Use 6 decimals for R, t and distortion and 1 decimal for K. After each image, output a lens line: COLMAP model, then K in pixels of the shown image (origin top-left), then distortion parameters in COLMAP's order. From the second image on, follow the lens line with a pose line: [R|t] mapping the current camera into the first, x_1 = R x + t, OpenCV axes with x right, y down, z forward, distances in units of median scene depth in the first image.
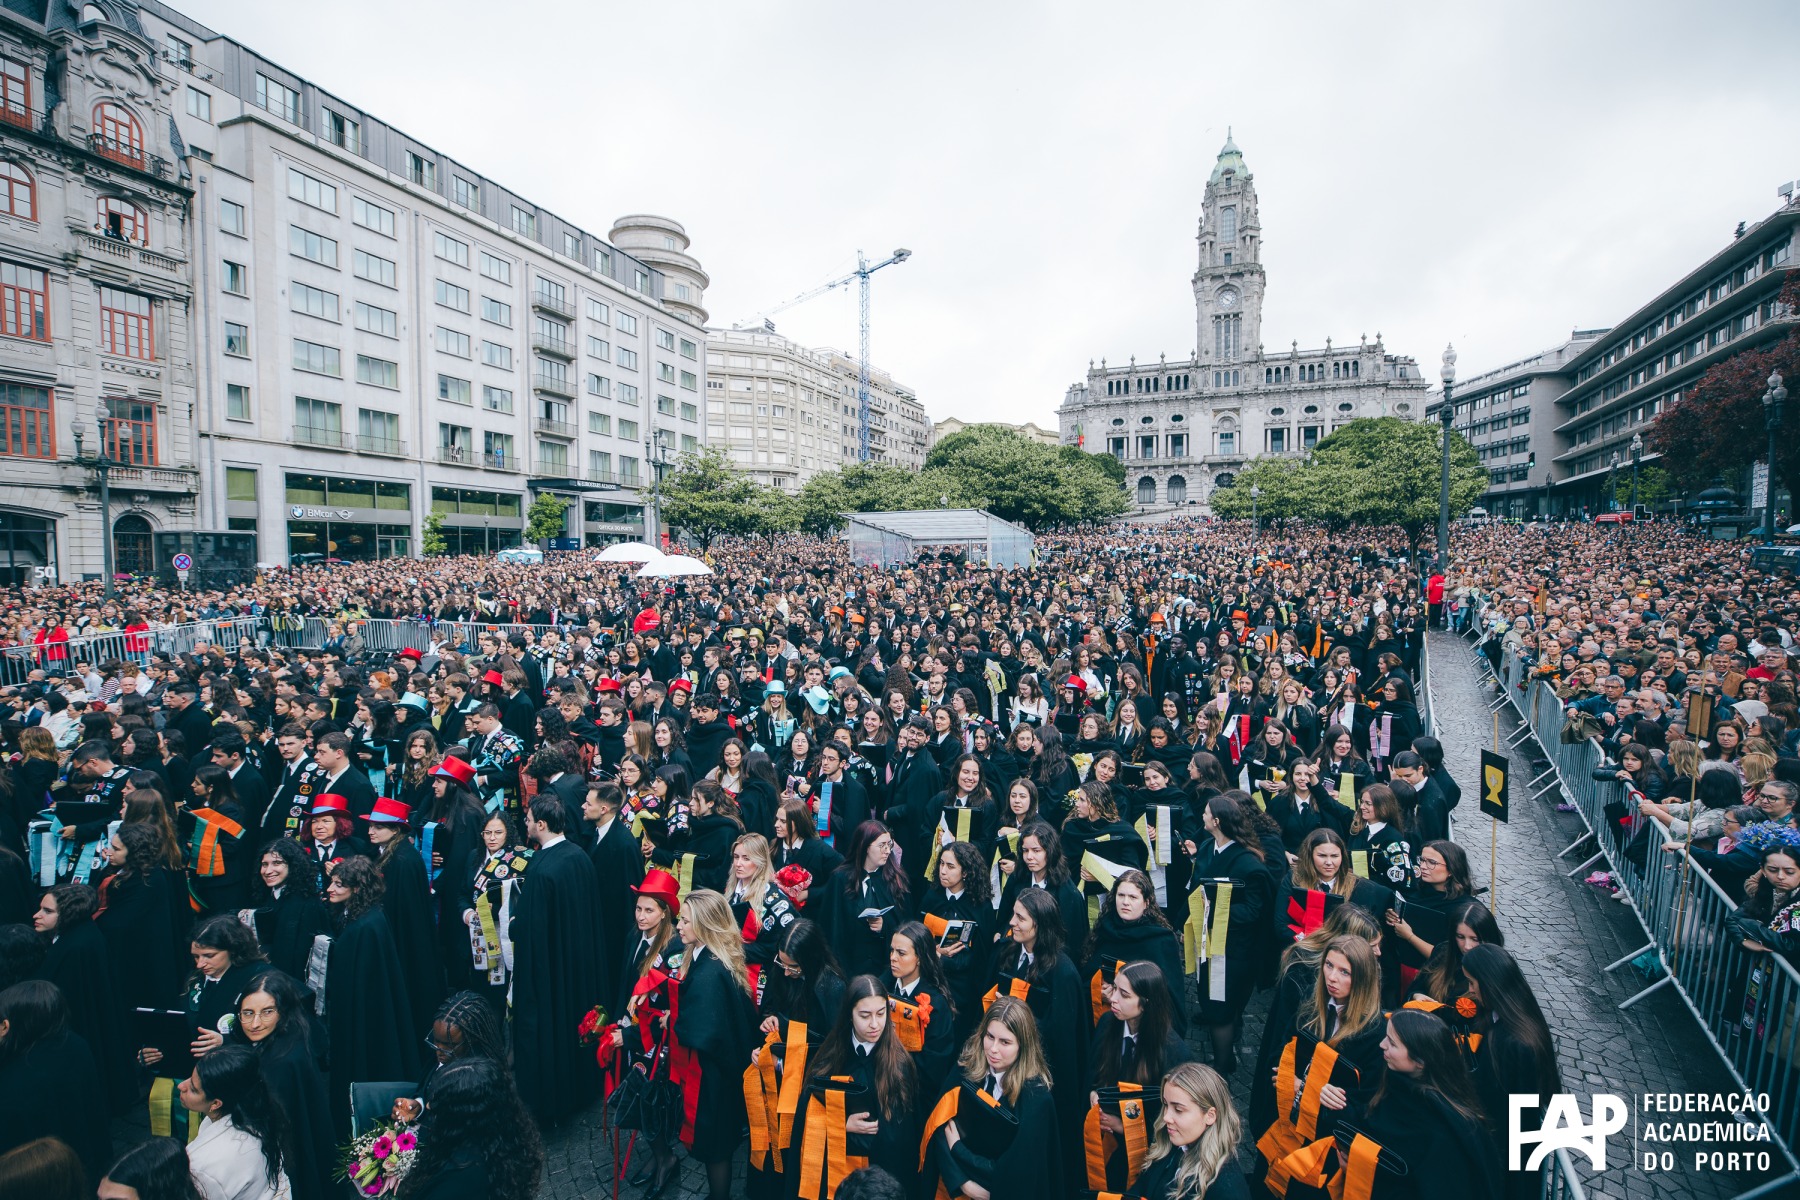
lens RADIAL K [[843.8, 0, 898.7], [0, 843.8, 606.6], [0, 0, 1]] dist [-0.042801, 0.012717]
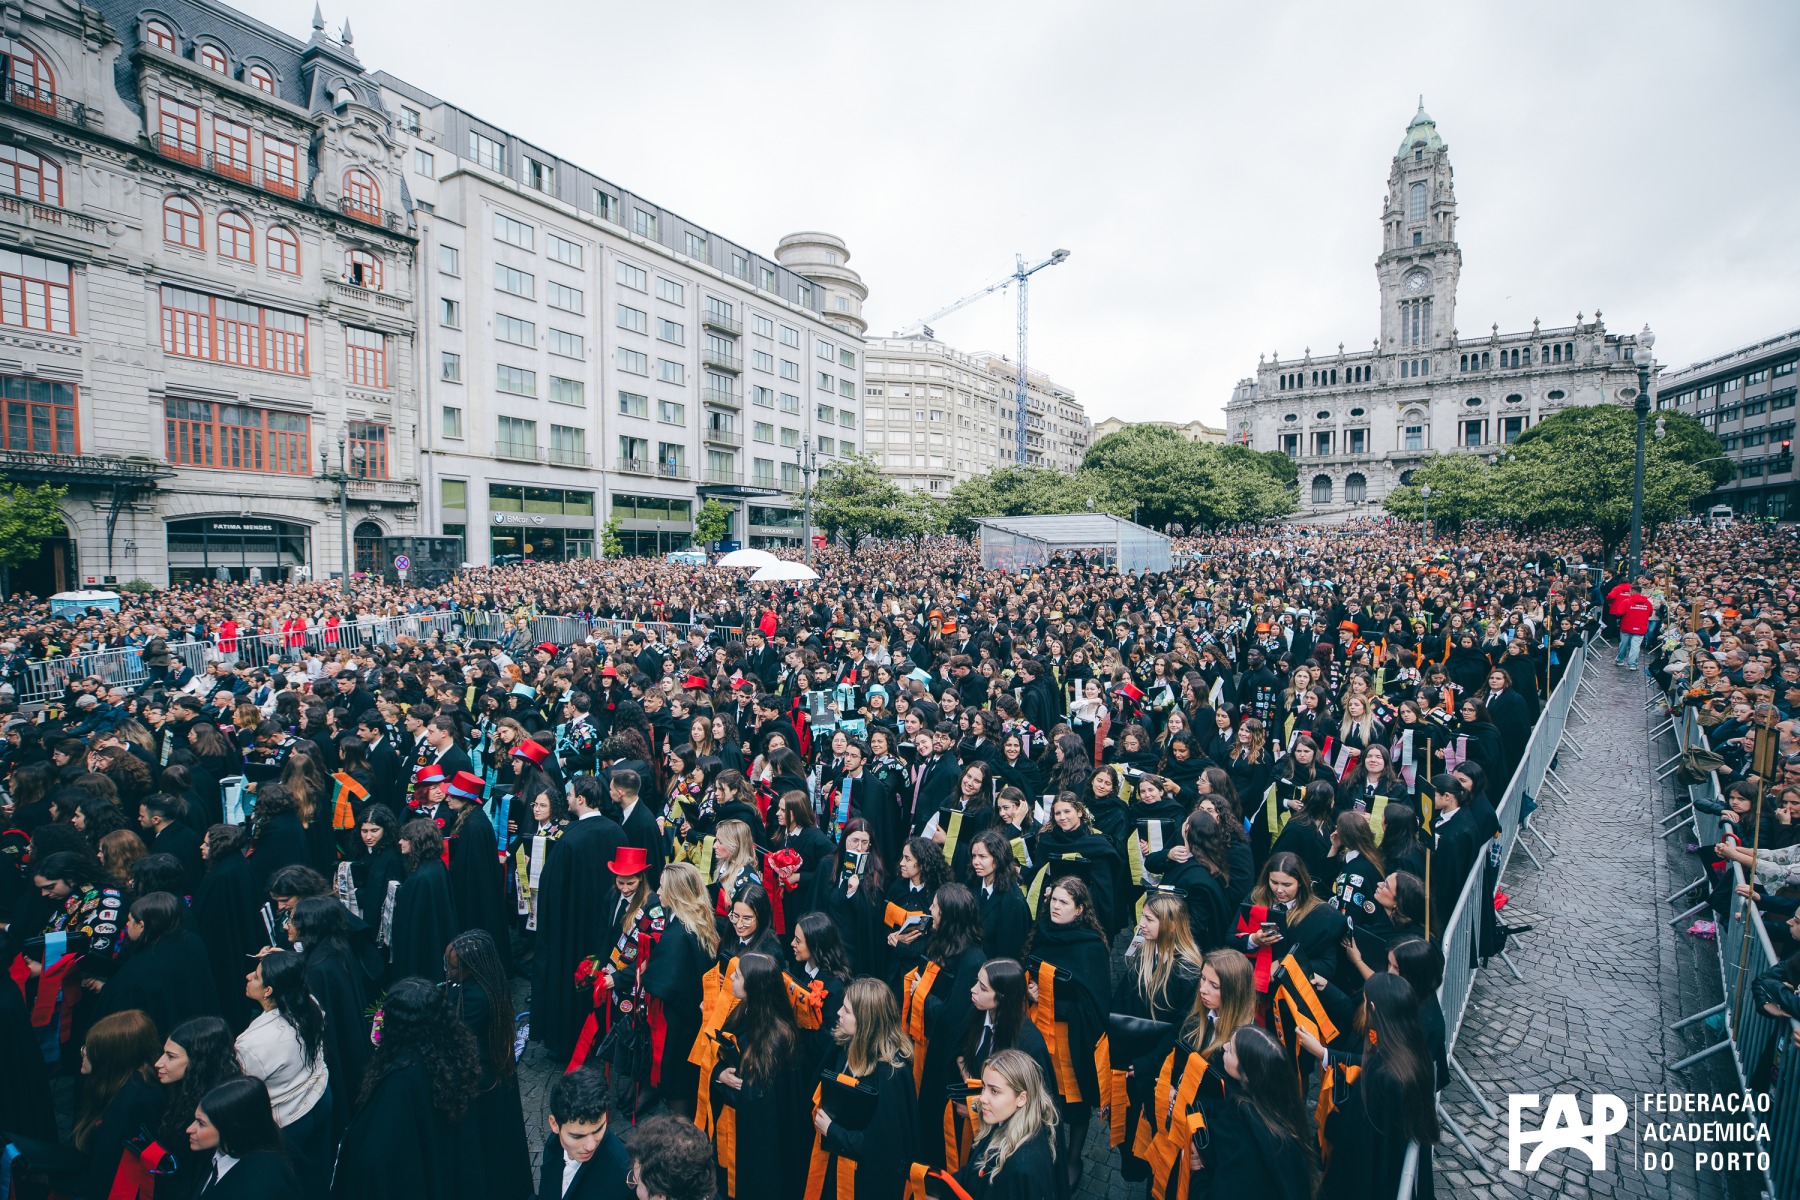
lens RADIAL K [[836.8, 0, 904.0], [0, 836.8, 608.4], [0, 0, 1]] dist [-0.043793, 0.013785]
pose [[0.982954, 0.013313, -0.183369, 0.014817], [-0.013130, 0.999911, 0.002215, -0.000991], [0.183382, 0.000230, 0.983042, -0.003262]]
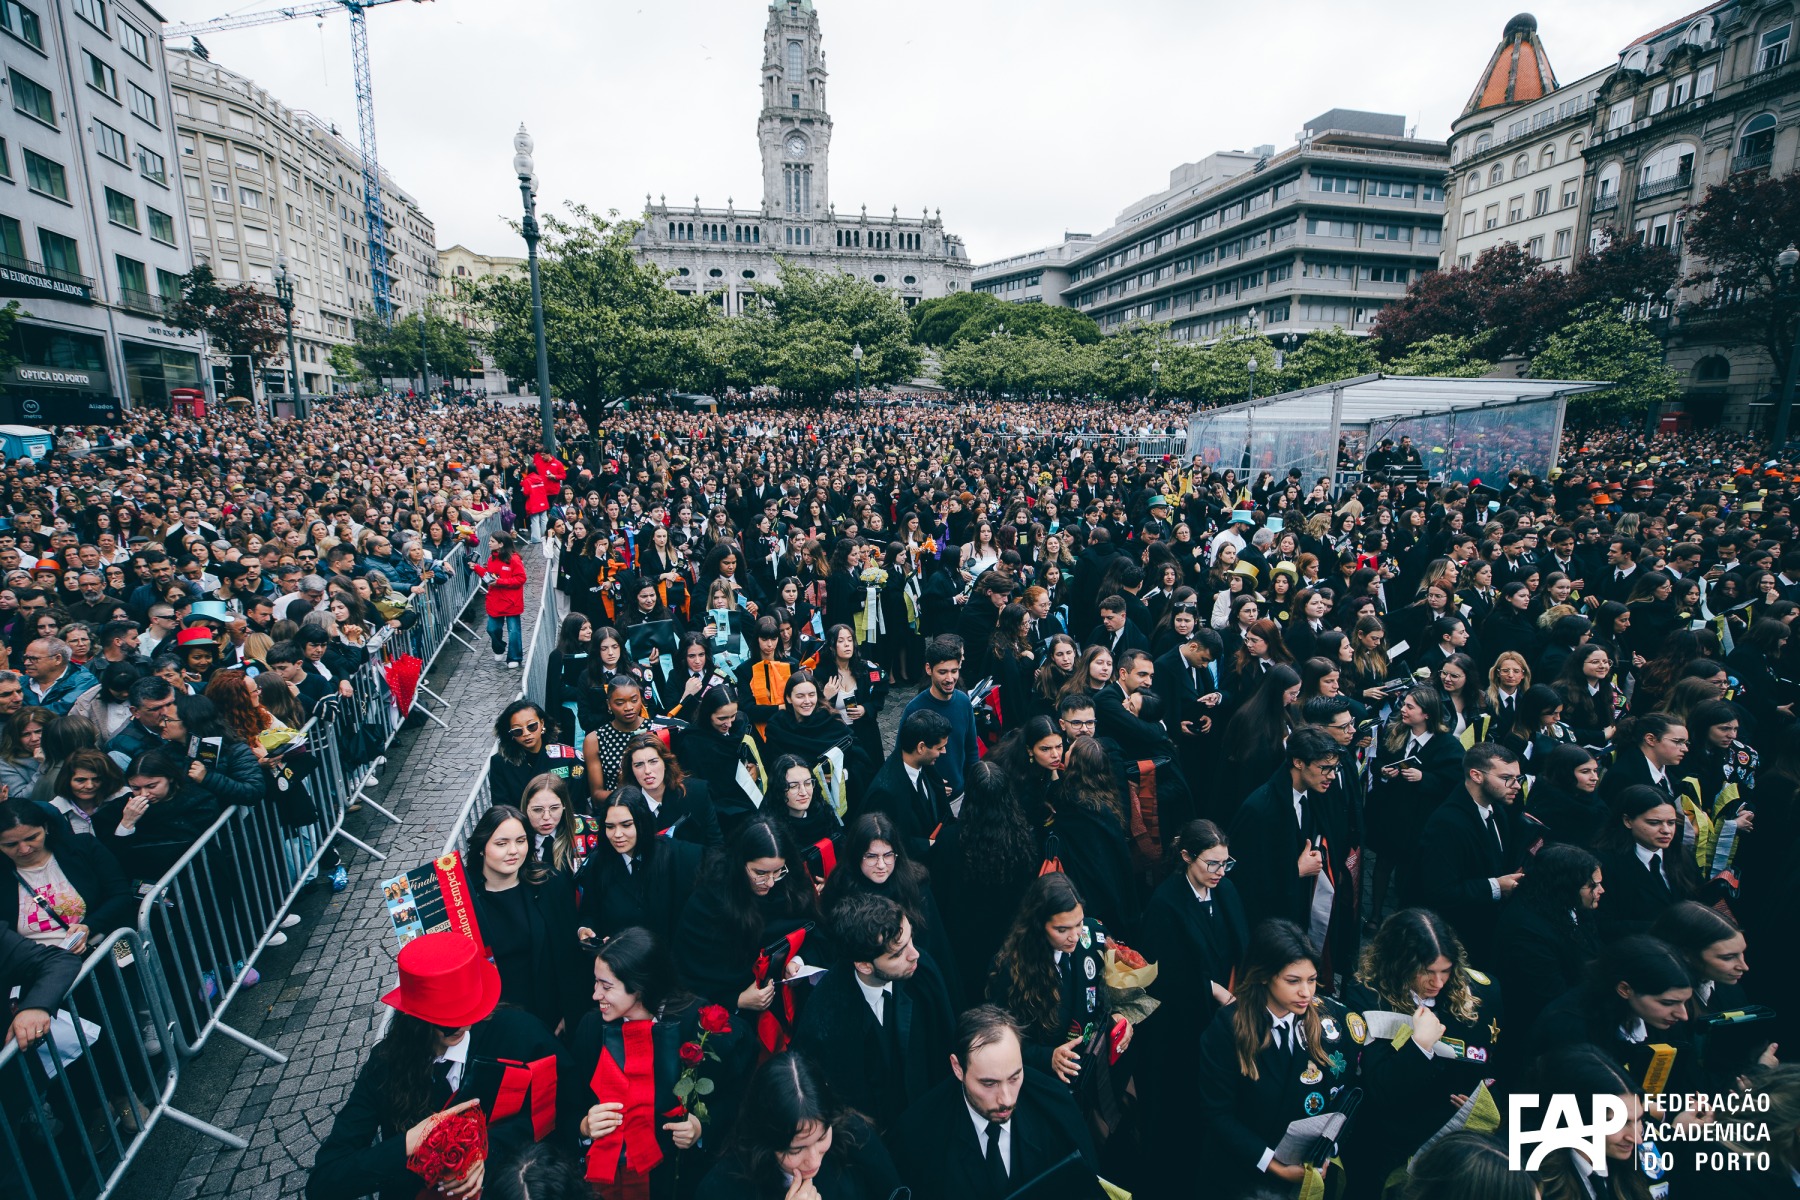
lens RADIAL K [[839.3, 0, 897.3], [0, 839.3, 587.9], [0, 0, 1]] dist [-0.042061, 0.012158]
pose [[0.807711, -0.105810, 0.580007, -0.251890], [0.025127, 0.989048, 0.145440, -0.035773], [-0.589044, -0.102899, 0.801523, 0.349843]]
